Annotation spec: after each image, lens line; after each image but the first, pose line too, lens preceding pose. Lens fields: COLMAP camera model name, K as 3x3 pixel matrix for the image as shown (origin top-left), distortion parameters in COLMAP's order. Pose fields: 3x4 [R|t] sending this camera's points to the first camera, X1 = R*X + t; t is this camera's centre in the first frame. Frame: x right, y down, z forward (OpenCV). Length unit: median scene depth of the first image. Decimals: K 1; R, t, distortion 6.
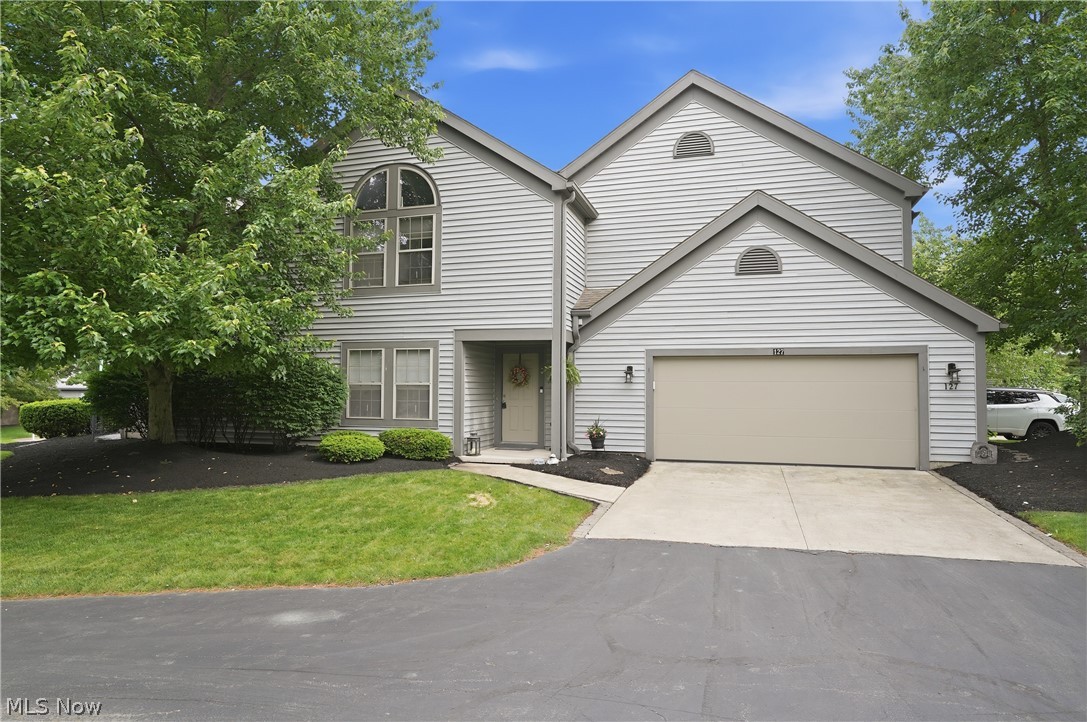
lens RADIAL K [[646.3, 0, 543.5], [0, 646.3, 361.0], [0, 0, 1]] dist [-0.038725, 0.032050]
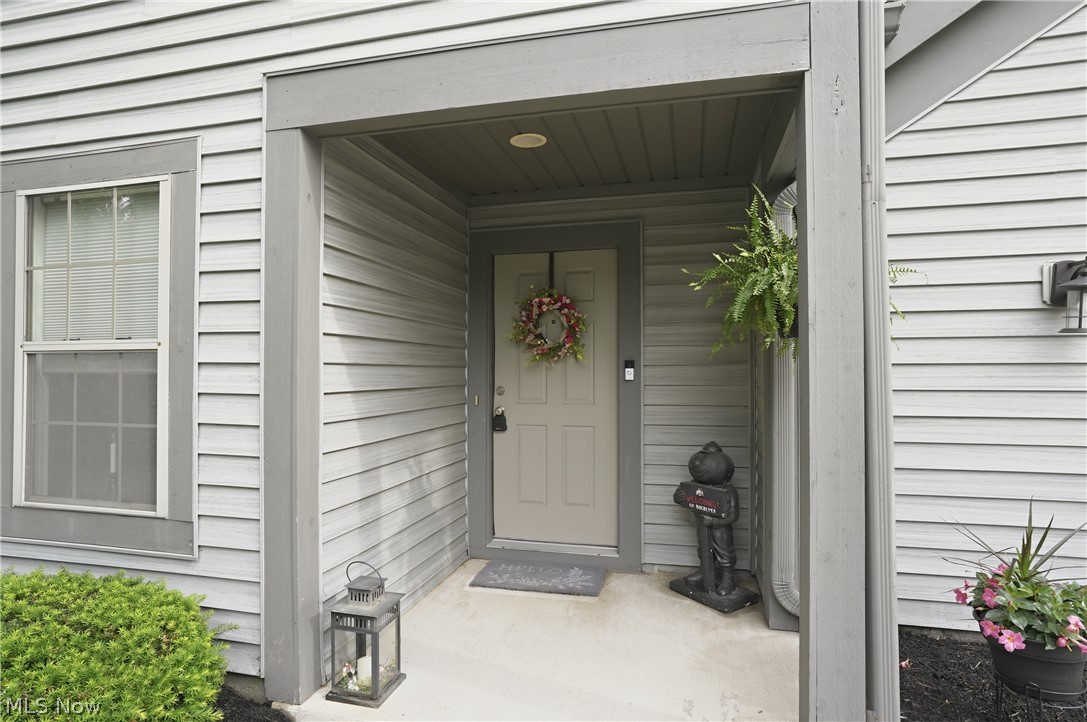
lens RADIAL K [[586.5, 0, 543.5], [0, 586.5, 361.0], [0, 0, 1]] dist [-0.002460, -0.000609]
pose [[0.998792, -0.005476, 0.048823, -0.068564], [0.004197, 0.999646, 0.026274, 0.041535], [-0.048950, -0.026037, 0.998462, 0.920688]]
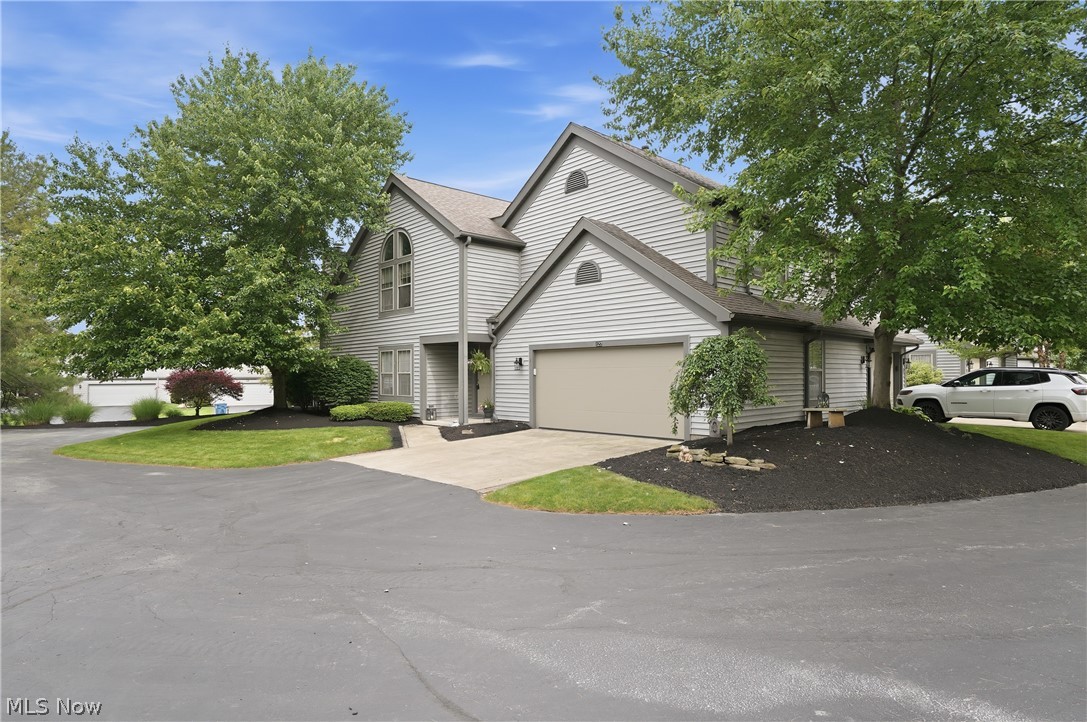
lens RADIAL K [[604.8, 0, 543.5], [0, 604.8, 361.0], [0, 0, 1]] dist [-0.000281, -0.000051]
pose [[0.863079, -0.022496, -0.504567, 0.935234], [0.034005, 0.999329, 0.013612, -0.001269], [0.503922, -0.028906, 0.863265, -0.083227]]
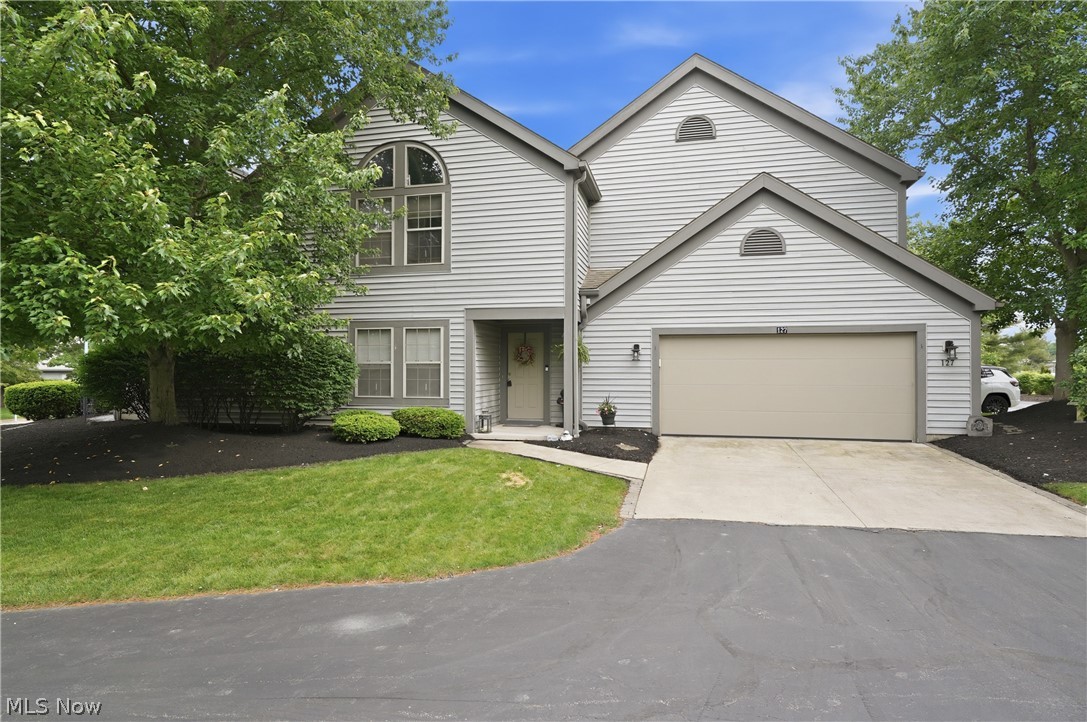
lens RADIAL K [[586.5, 0, 543.5], [0, 586.5, 361.0], [0, 0, 1]] dist [-0.002460, -0.000609]
pose [[0.997810, -0.004353, 0.065998, -0.087482], [0.002257, 0.999492, 0.031802, 0.004848], [-0.066103, -0.031583, 0.997313, 0.086494]]
